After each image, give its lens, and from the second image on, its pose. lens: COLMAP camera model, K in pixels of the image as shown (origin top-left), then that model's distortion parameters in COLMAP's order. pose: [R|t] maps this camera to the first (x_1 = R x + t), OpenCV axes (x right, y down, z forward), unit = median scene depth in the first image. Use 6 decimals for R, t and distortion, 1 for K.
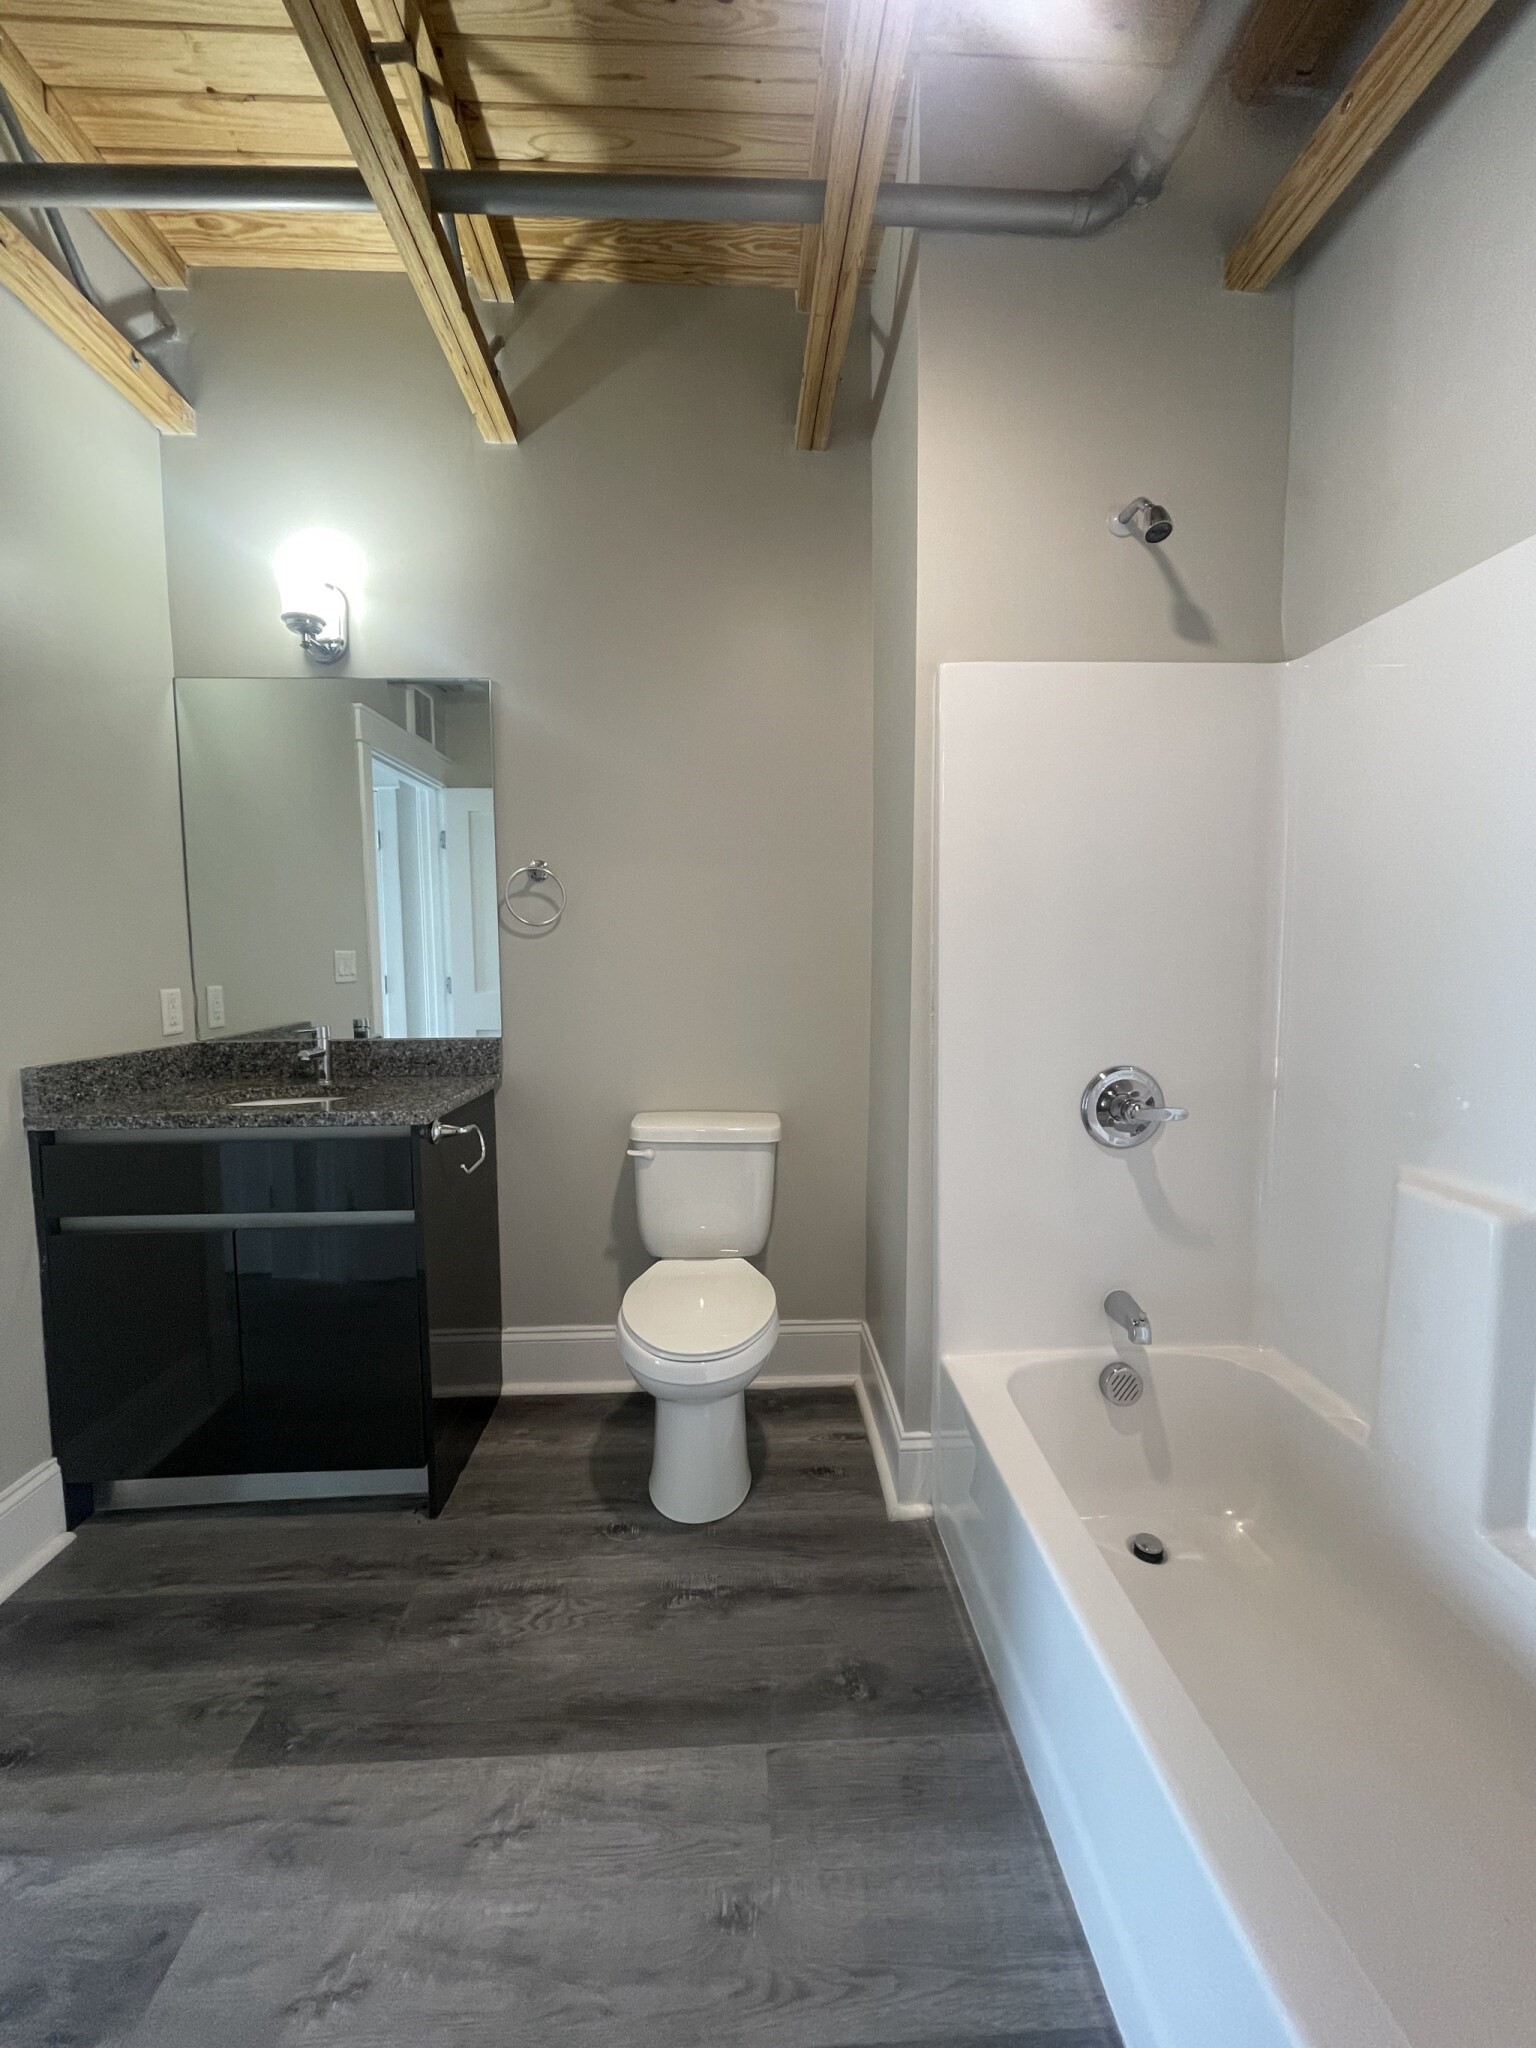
lens RADIAL K [[830.8, 0, 768.0], [0, 830.8, 1024.0], [0, 0, 1]] dist [-0.001351, -0.001084]
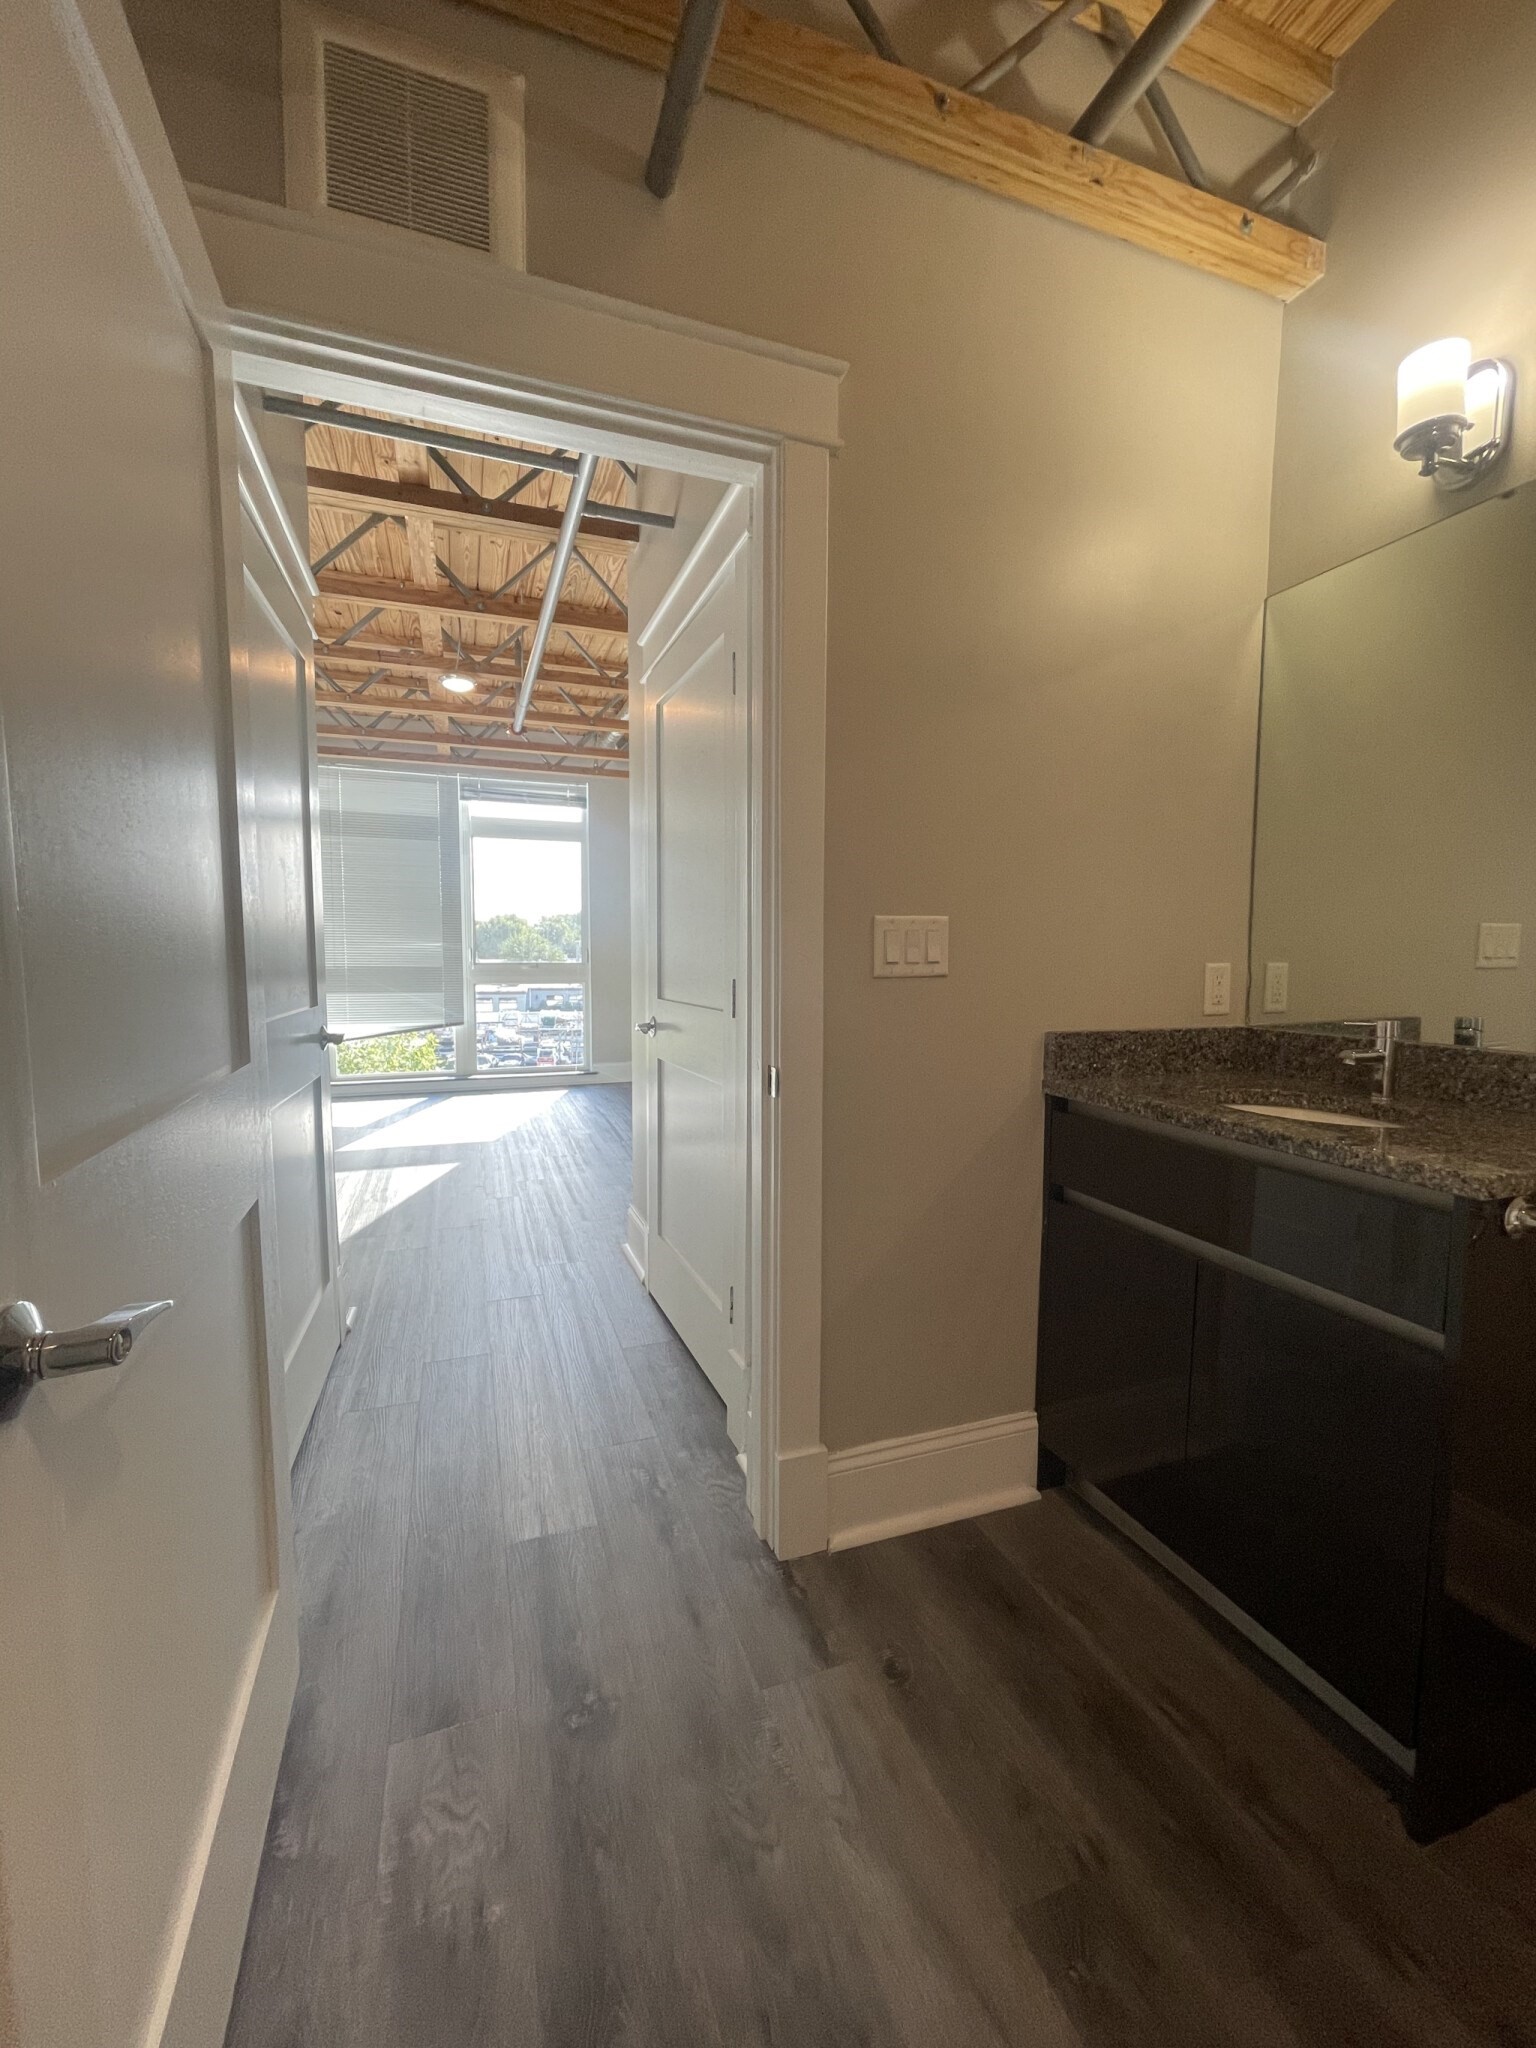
lens RADIAL K [[830.8, 0, 768.0], [0, 830.8, 1024.0], [0, 0, 1]] dist [-0.001351, -0.001084]
pose [[0.296195, 0.091374, -0.950747, -0.021439], [-0.084139, 0.994040, 0.069322, 0.001269], [0.951414, 0.059462, 0.302118, 0.302285]]
